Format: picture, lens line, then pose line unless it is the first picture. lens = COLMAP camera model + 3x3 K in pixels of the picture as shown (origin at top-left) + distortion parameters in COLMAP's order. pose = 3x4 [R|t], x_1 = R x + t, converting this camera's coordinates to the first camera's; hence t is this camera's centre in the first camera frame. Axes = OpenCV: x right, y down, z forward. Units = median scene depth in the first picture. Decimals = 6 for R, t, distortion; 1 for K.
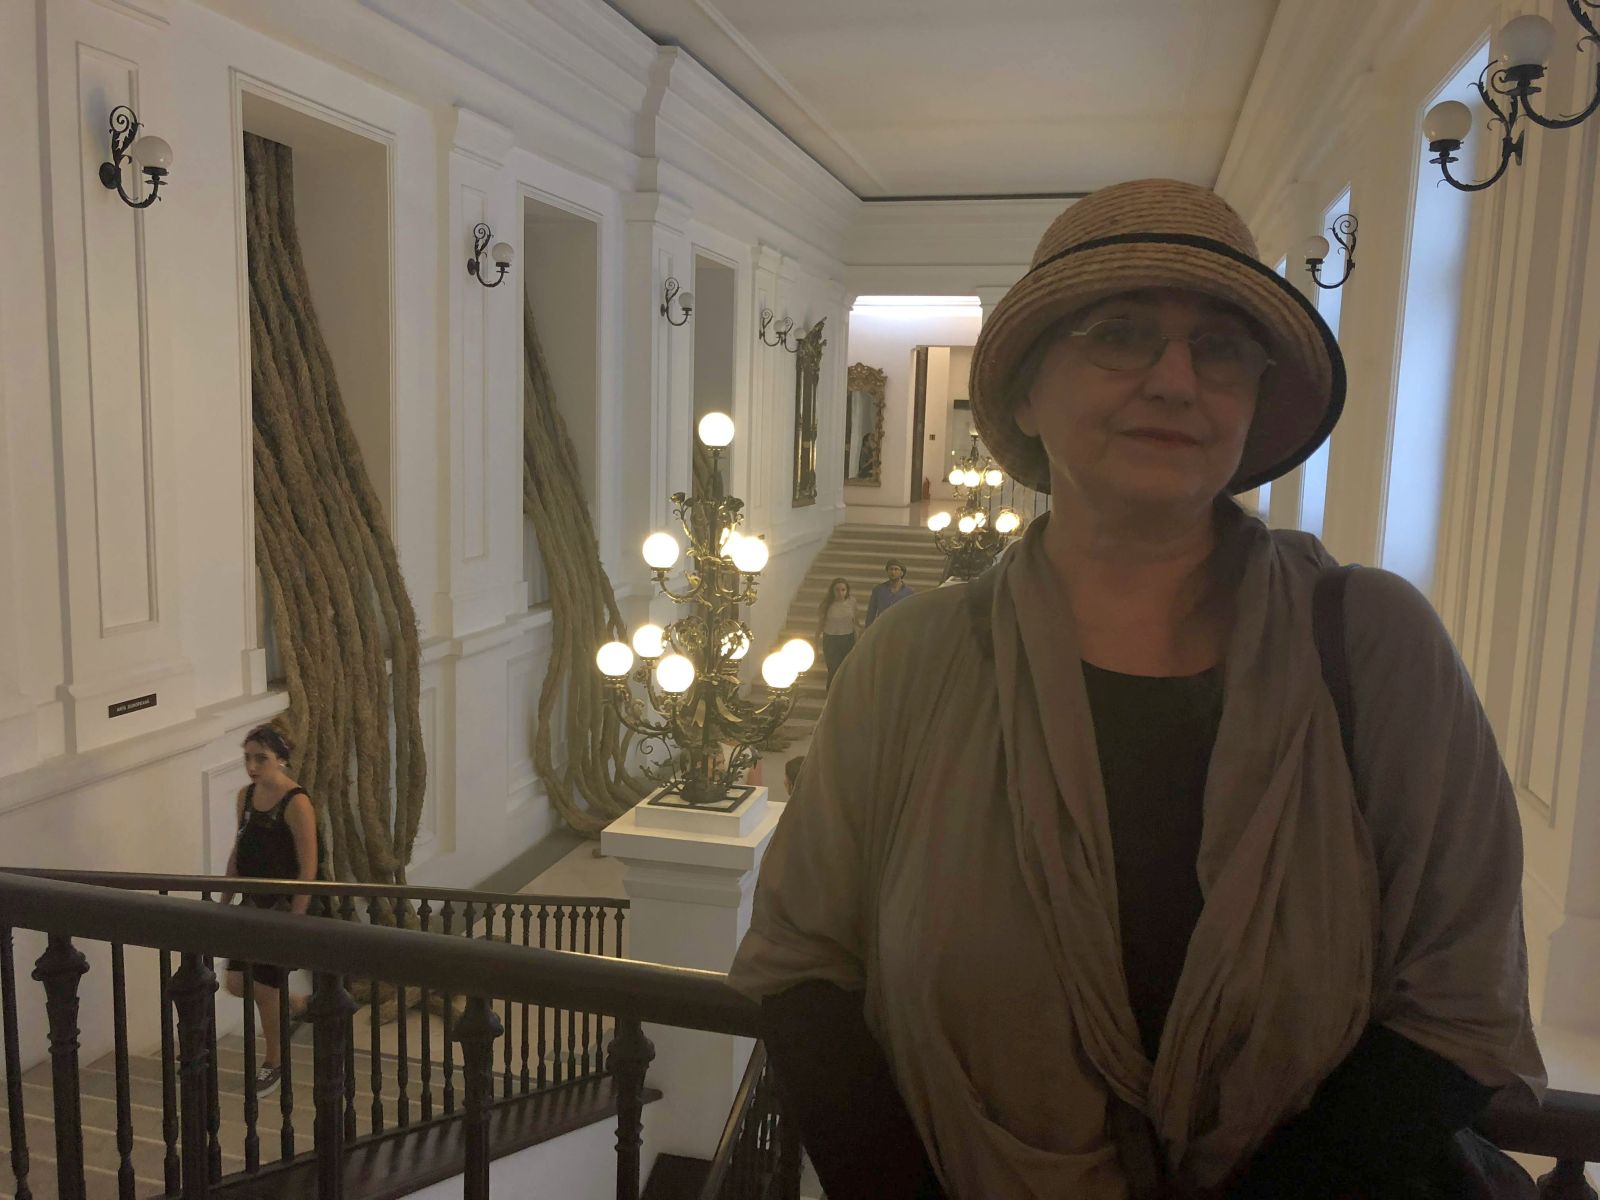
lens RADIAL K [[1307.9, 0, 788.1], [0, 1307.9, 603.1], [0, 0, 1]] dist [0.008764, -0.018687]
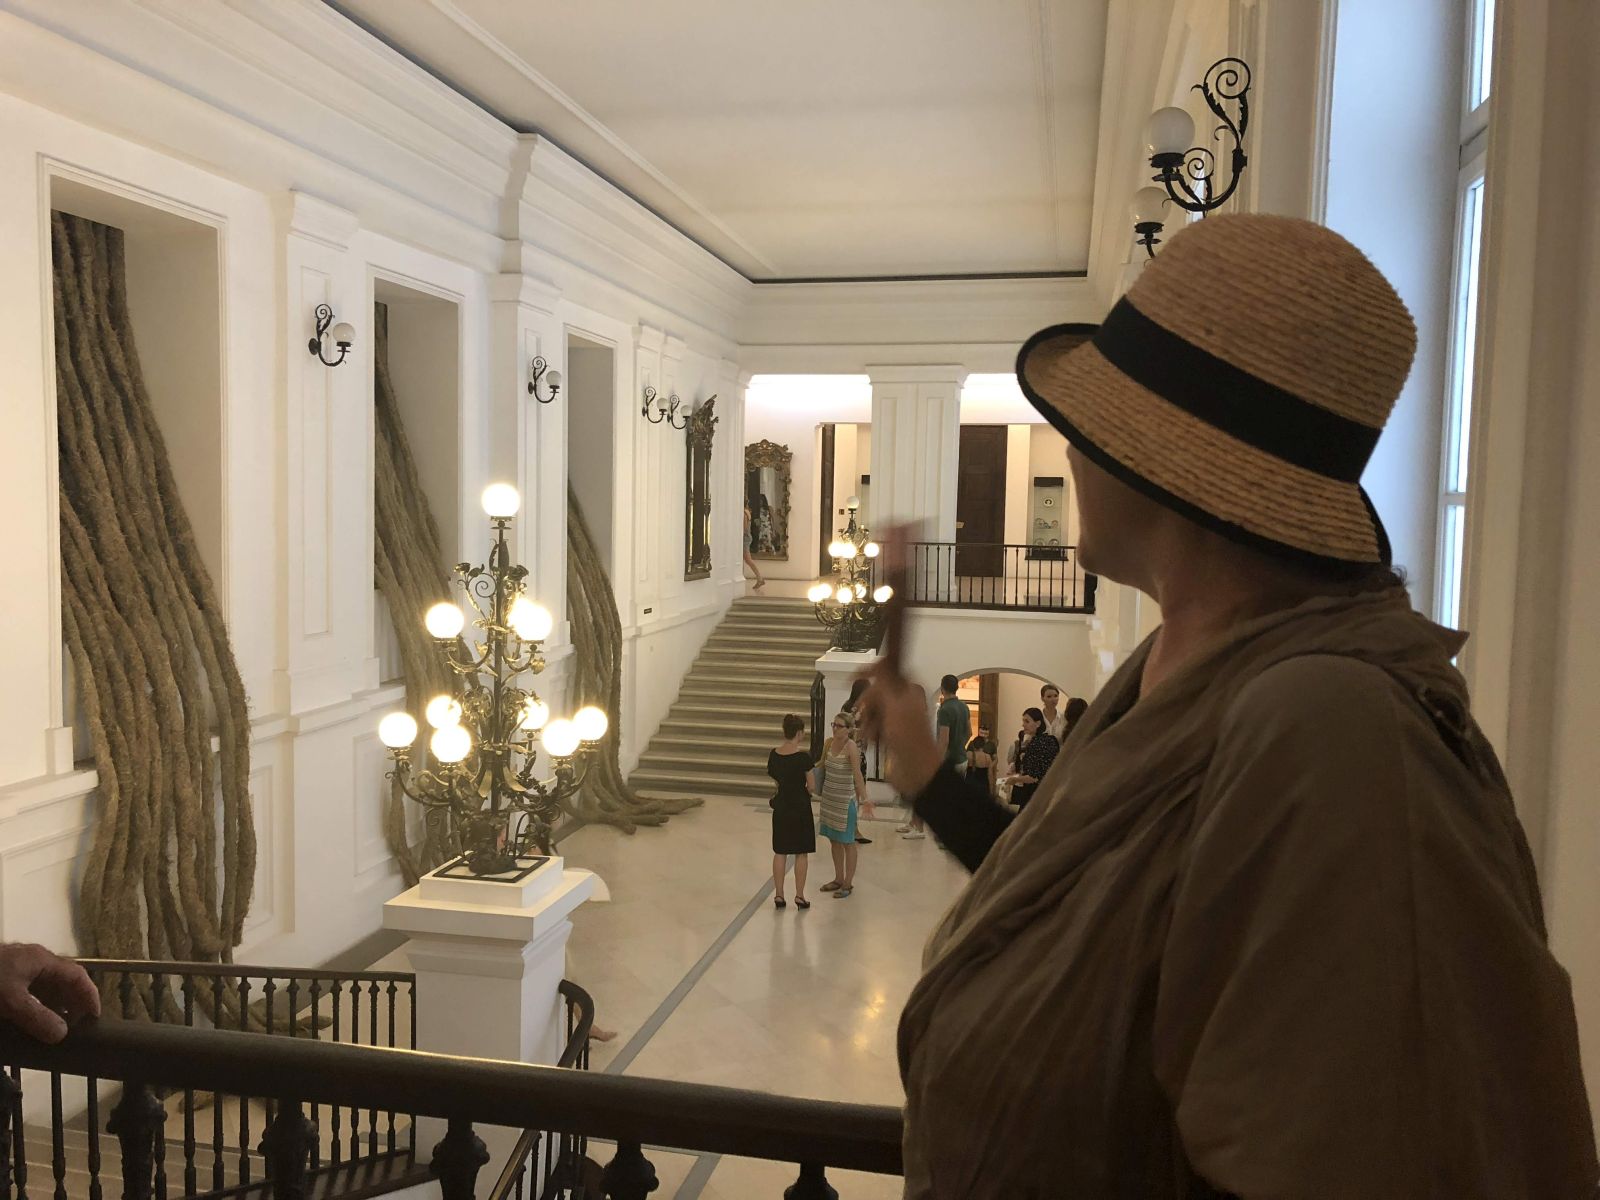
lens RADIAL K [[1307.9, 0, 808.5], [0, 1307.9, 603.7], [0, 0, 1]] dist [0.008764, -0.018687]
pose [[0.998960, -0.012449, 0.043868, 0.099963], [0.014975, 0.998220, -0.057731, 0.006051], [-0.043071, 0.058327, 0.997368, -0.014841]]
